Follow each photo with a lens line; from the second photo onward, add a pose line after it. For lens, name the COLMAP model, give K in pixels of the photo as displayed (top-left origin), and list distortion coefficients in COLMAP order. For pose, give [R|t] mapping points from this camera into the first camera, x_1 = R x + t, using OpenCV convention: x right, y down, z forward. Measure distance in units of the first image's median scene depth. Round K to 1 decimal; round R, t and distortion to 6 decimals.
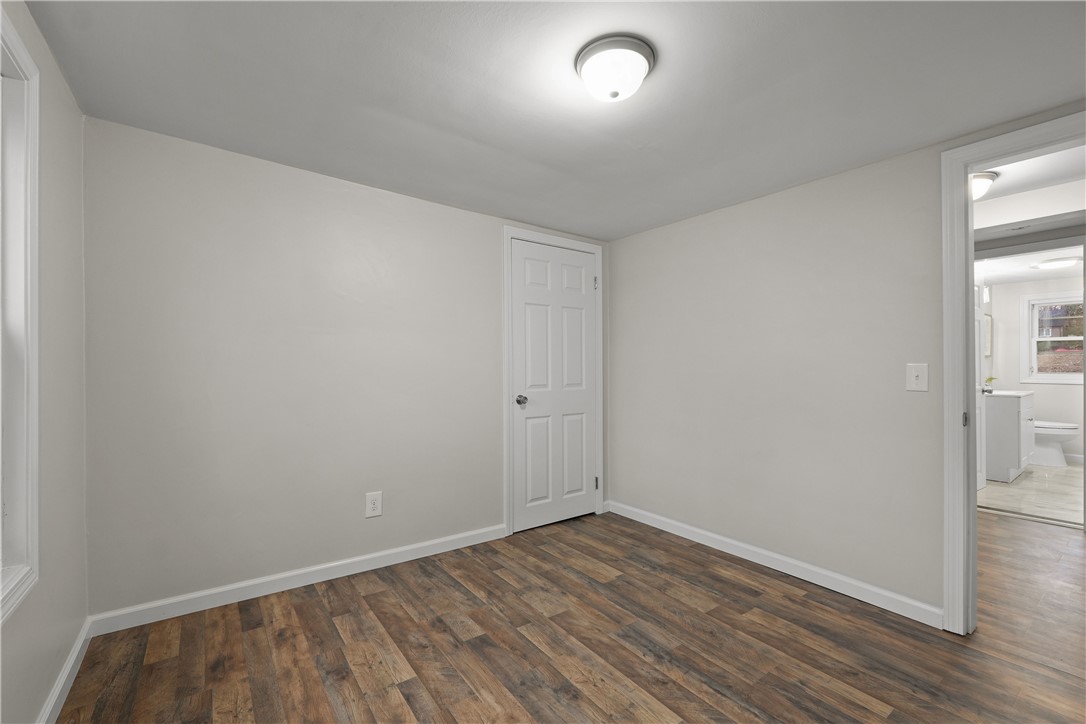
lens RADIAL K [[458.1, 0, 542.8], [0, 458.1, 367.5], [0, 0, 1]] dist [-0.001672, 0.001277]
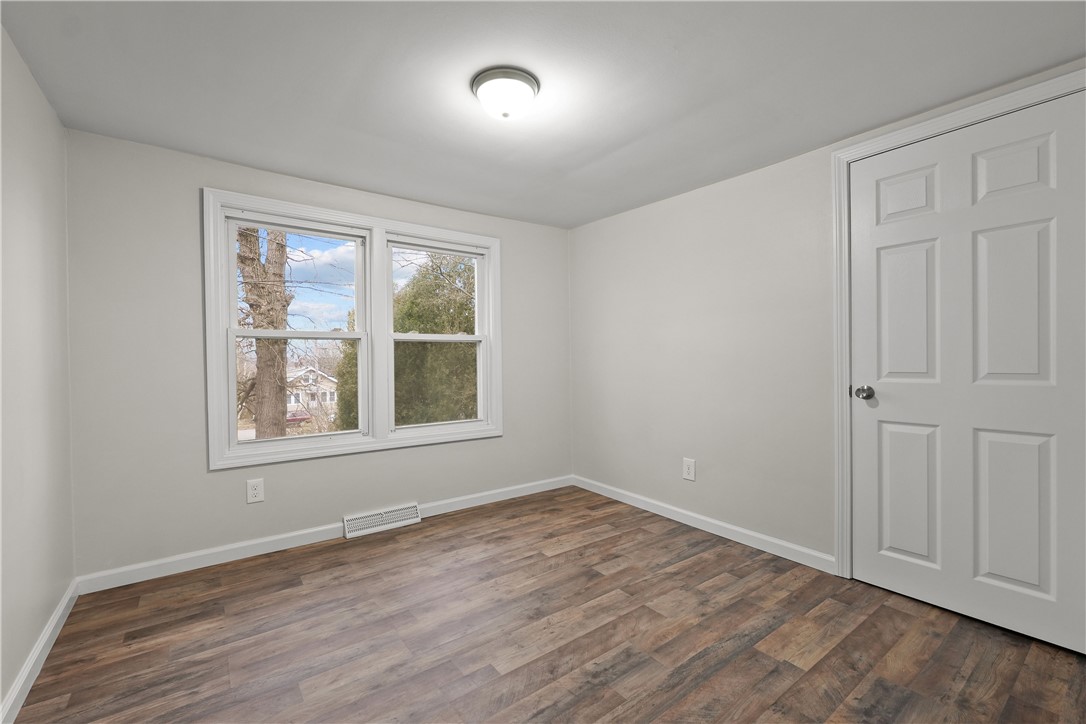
lens RADIAL K [[458.1, 0, 537.6], [0, 458.1, 362.8], [0, 0, 1]] dist [-0.001672, 0.001277]
pose [[0.003067, 0.007242, -0.999969, 0.897029], [0.009154, 0.999932, 0.007270, 0.023382], [0.999953, -0.009176, 0.003001, 0.713452]]
